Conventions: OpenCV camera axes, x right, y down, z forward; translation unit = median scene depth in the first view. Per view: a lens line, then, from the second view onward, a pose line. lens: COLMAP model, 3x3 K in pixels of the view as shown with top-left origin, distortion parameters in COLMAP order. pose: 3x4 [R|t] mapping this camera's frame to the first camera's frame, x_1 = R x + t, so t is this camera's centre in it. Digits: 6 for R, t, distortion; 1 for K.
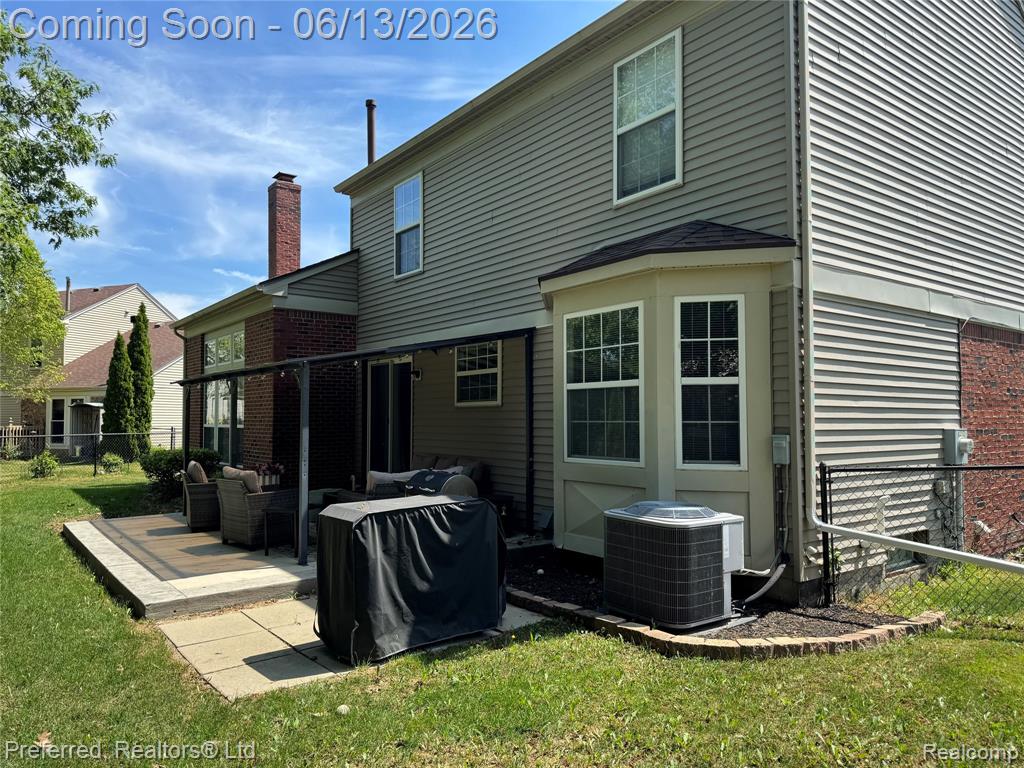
lens RADIAL K [[720.9, 0, 518.1], [0, 720.9, 386.4], [0, 0, 1]] dist [0.077363, -0.108724]
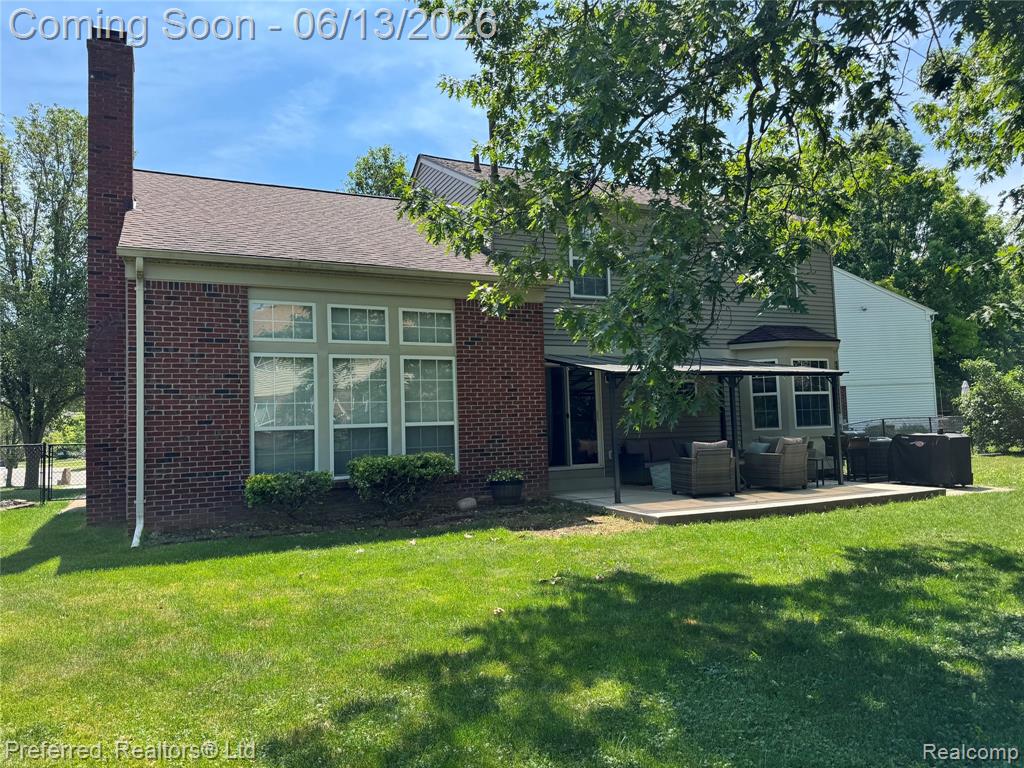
lens RADIAL K [[720.9, 0, 518.1], [0, 720.9, 386.4], [0, 0, 1]] dist [0.077363, -0.108724]
pose [[0.203877, 0.056377, 0.977372, -1.594648], [-0.008059, 0.998403, -0.055909, 0.076050], [-0.978963, 0.003522, 0.204006, 0.990627]]
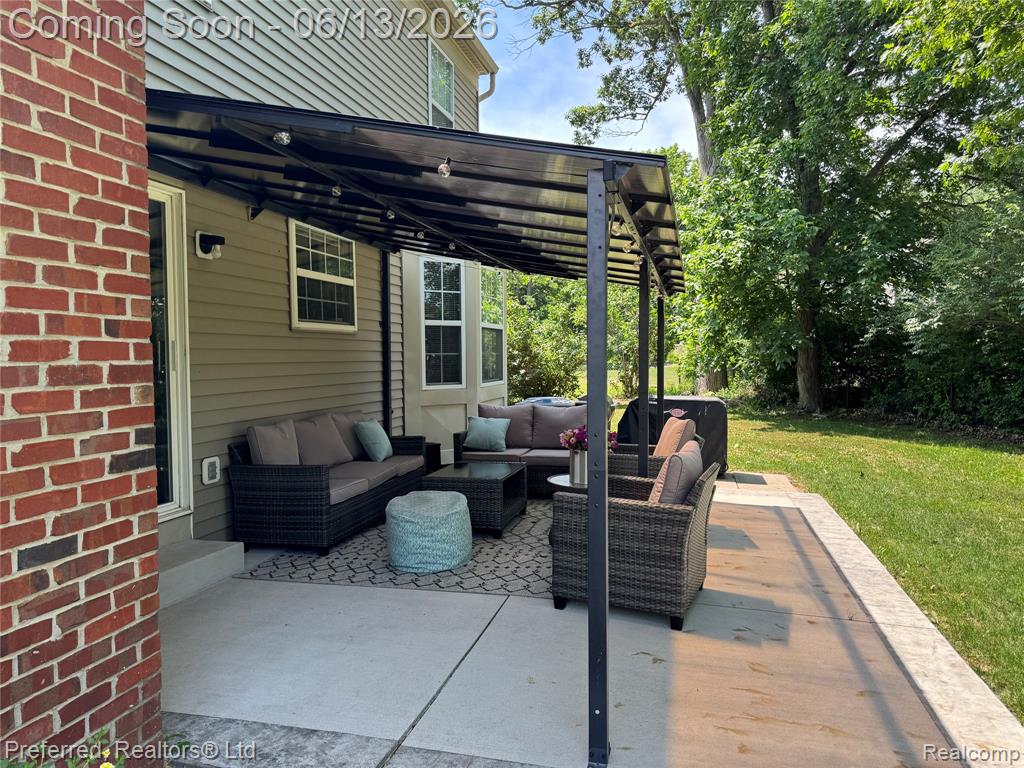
lens RADIAL K [[720.9, 0, 518.1], [0, 720.9, 386.4], [0, 0, 1]] dist [0.077363, -0.108724]
pose [[-0.624235, -0.030106, 0.780657, -0.613396], [-0.027393, 0.999486, 0.016640, 0.058591], [-0.780756, -0.010997, -0.624739, 1.258838]]
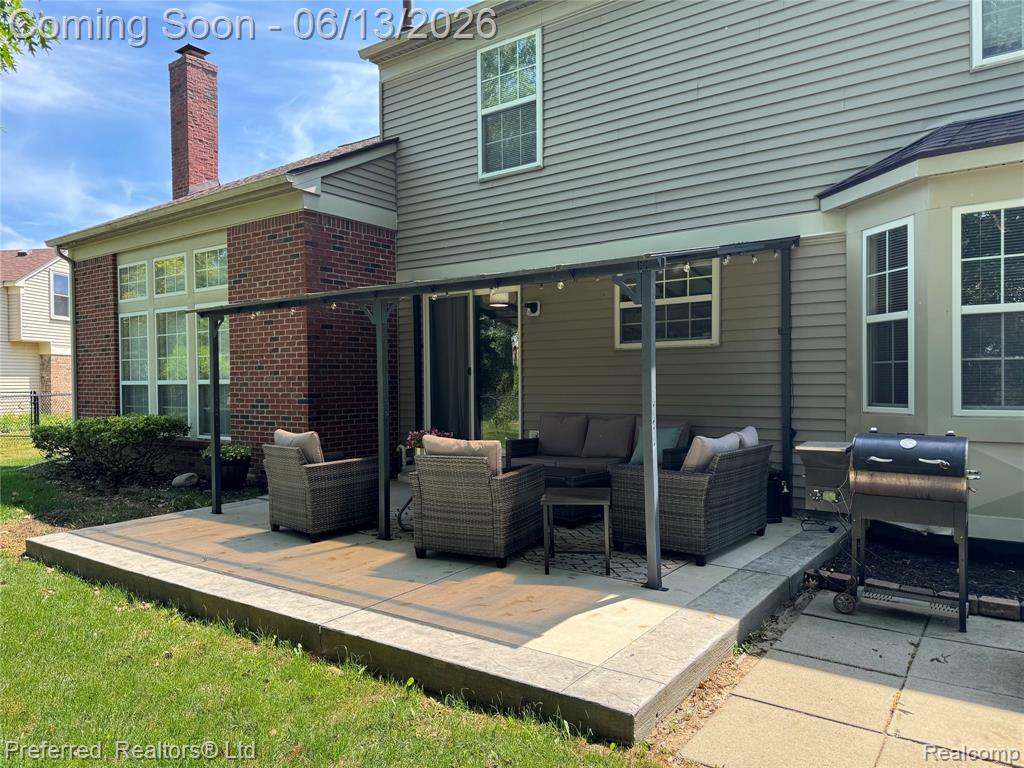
lens RADIAL K [[720.9, 0, 518.1], [0, 720.9, 386.4], [0, 0, 1]] dist [0.077363, -0.108724]
pose [[0.958507, -0.010668, 0.284868, -0.347207], [-0.003701, 0.998750, 0.049856, 0.025926], [-0.285044, -0.048842, 0.957269, 0.272257]]
